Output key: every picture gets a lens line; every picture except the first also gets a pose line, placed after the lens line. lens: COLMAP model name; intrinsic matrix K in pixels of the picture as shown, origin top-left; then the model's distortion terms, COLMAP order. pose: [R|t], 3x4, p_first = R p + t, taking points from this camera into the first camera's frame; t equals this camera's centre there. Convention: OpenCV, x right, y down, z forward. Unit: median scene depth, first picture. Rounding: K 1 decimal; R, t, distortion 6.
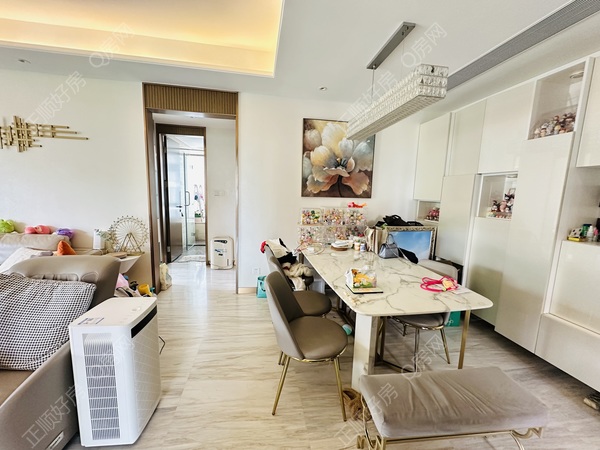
lens RADIAL K [[240.5, 0, 299.4], [0, 240.5, 224.9], [0, 0, 1]] dist [-0.001043, 0.000180]
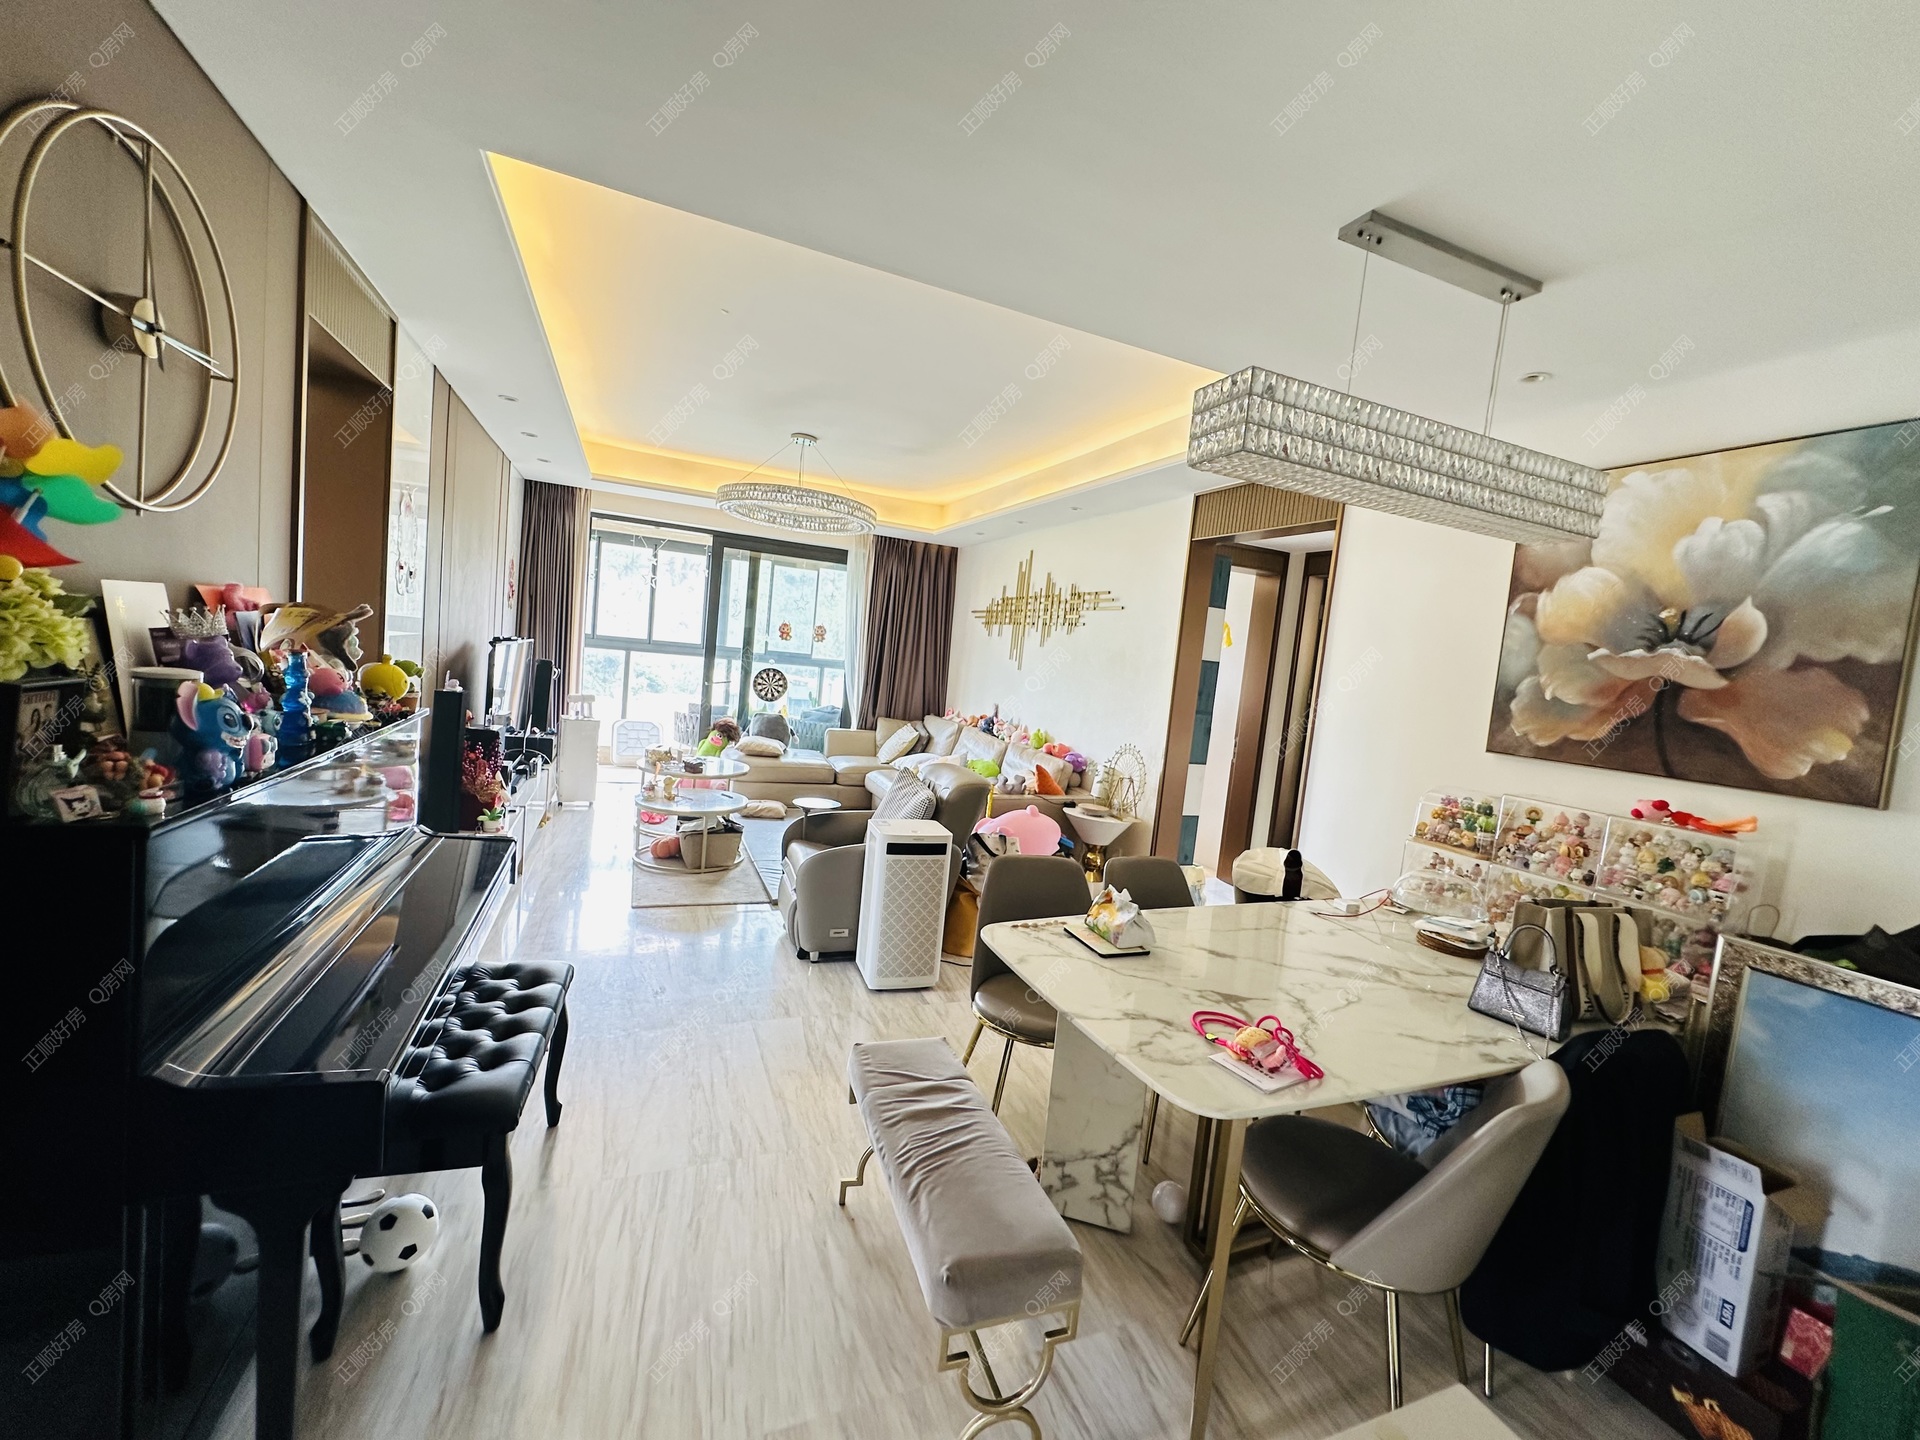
lens RADIAL K [[769.5, 0, 958.1], [0, 769.5, 719.7], [0, 0, 1]] dist [-0.001043, 0.000180]
pose [[0.230925, 0.072952, -0.970233, 0.748905], [-0.222443, 0.974733, 0.020347, -0.035986], [0.947202, 0.211123, 0.241318, 0.194864]]
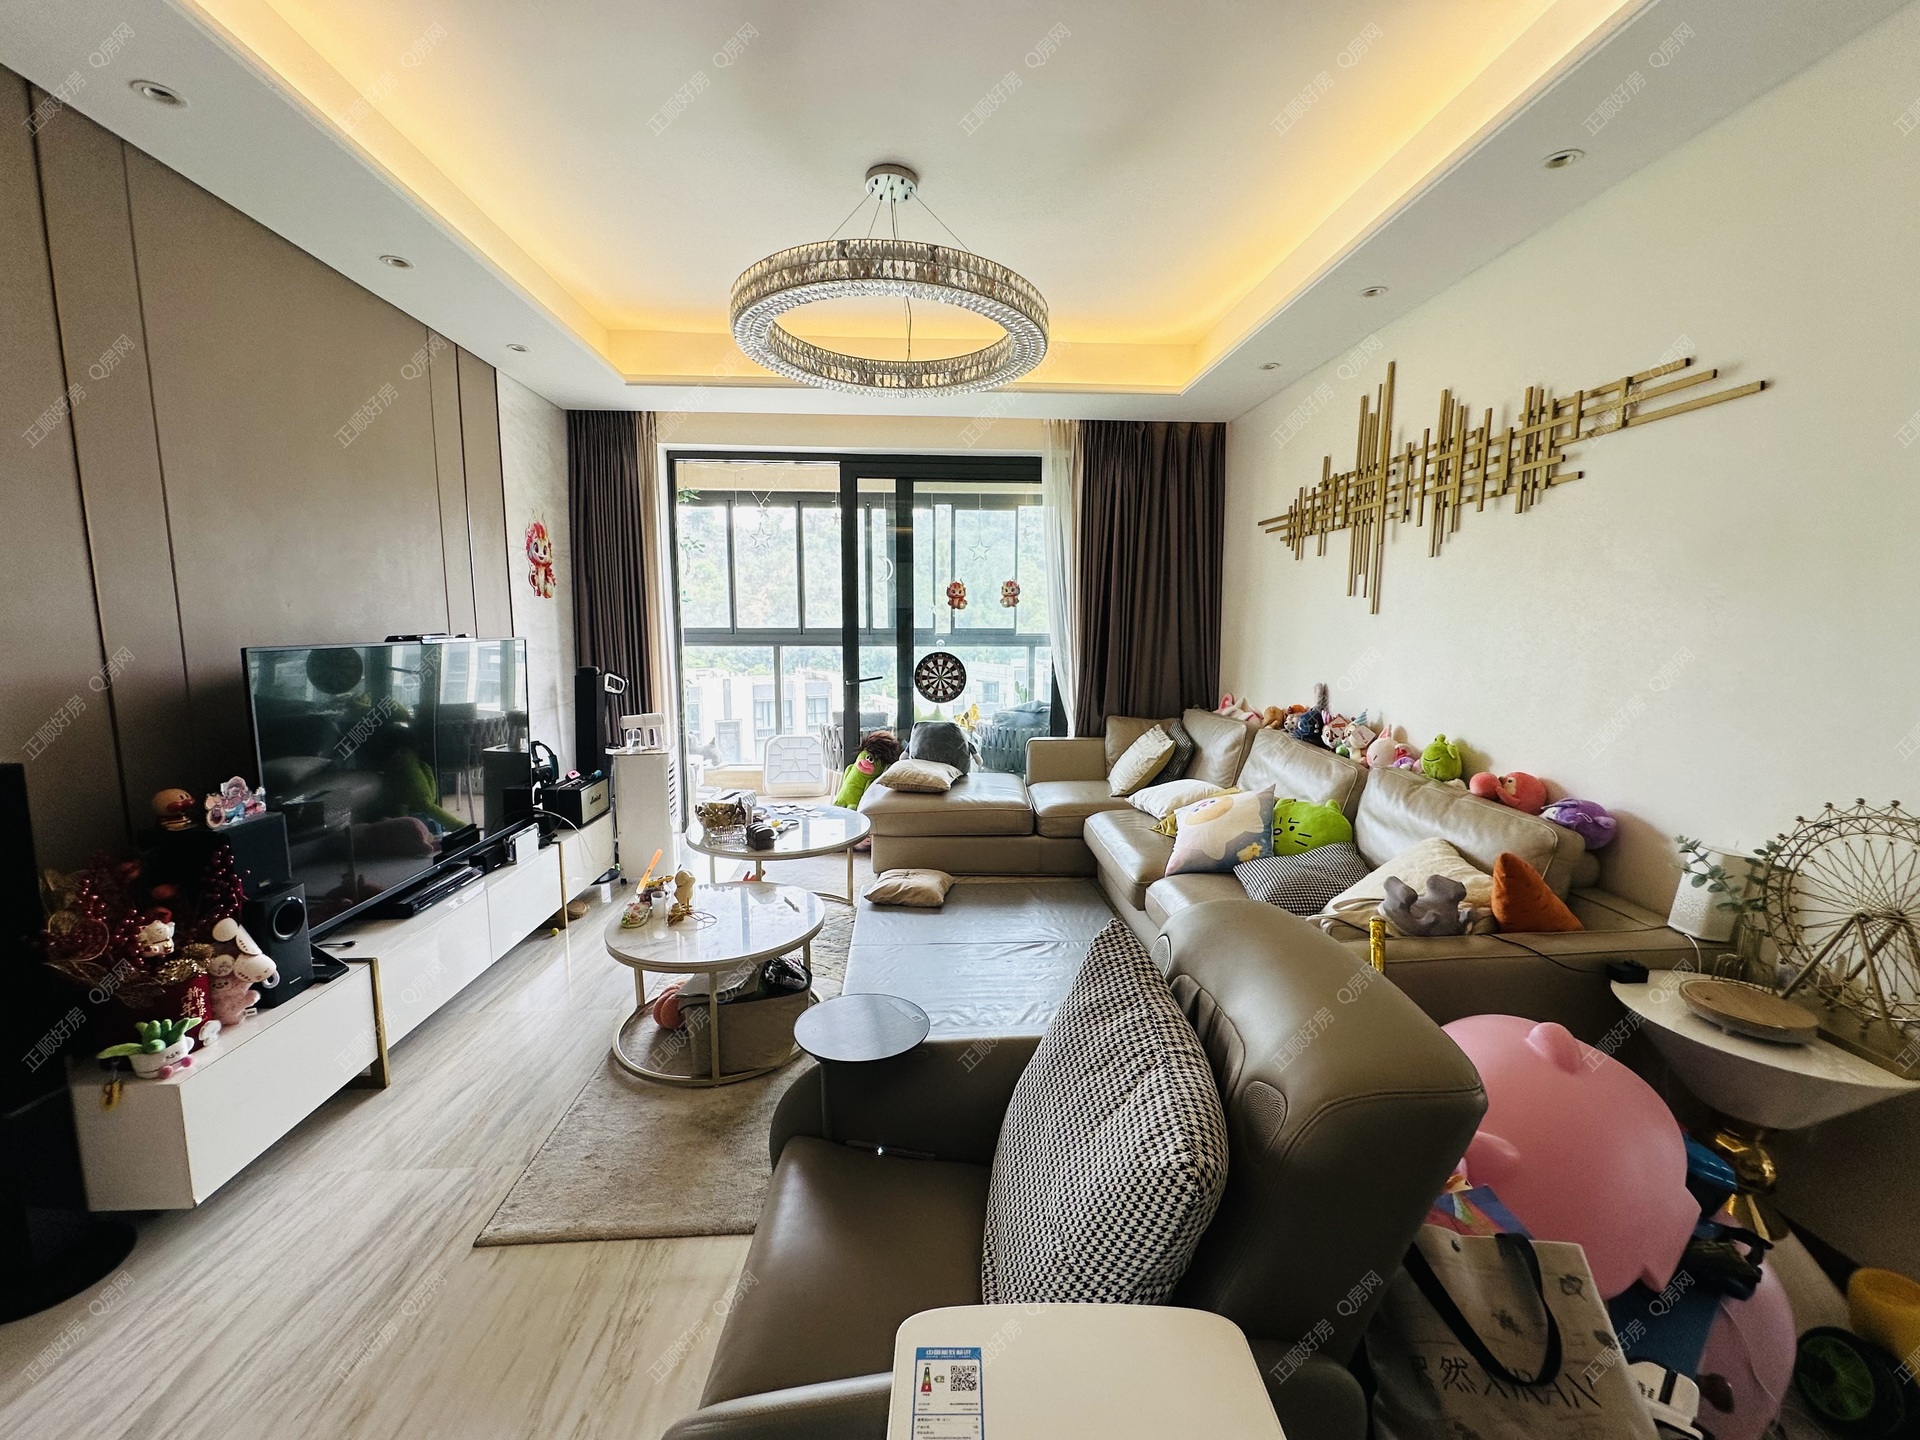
lens RADIAL K [[769.5, 0, 958.1], [0, 769.5, 719.7], [0, 0, 1]] dist [-0.001043, 0.000180]
pose [[-0.096053, 0.093424, -0.990982, -0.140255], [-0.140660, 0.984321, 0.106430, -0.052794], [0.985388, 0.149614, -0.081406, 0.377598]]
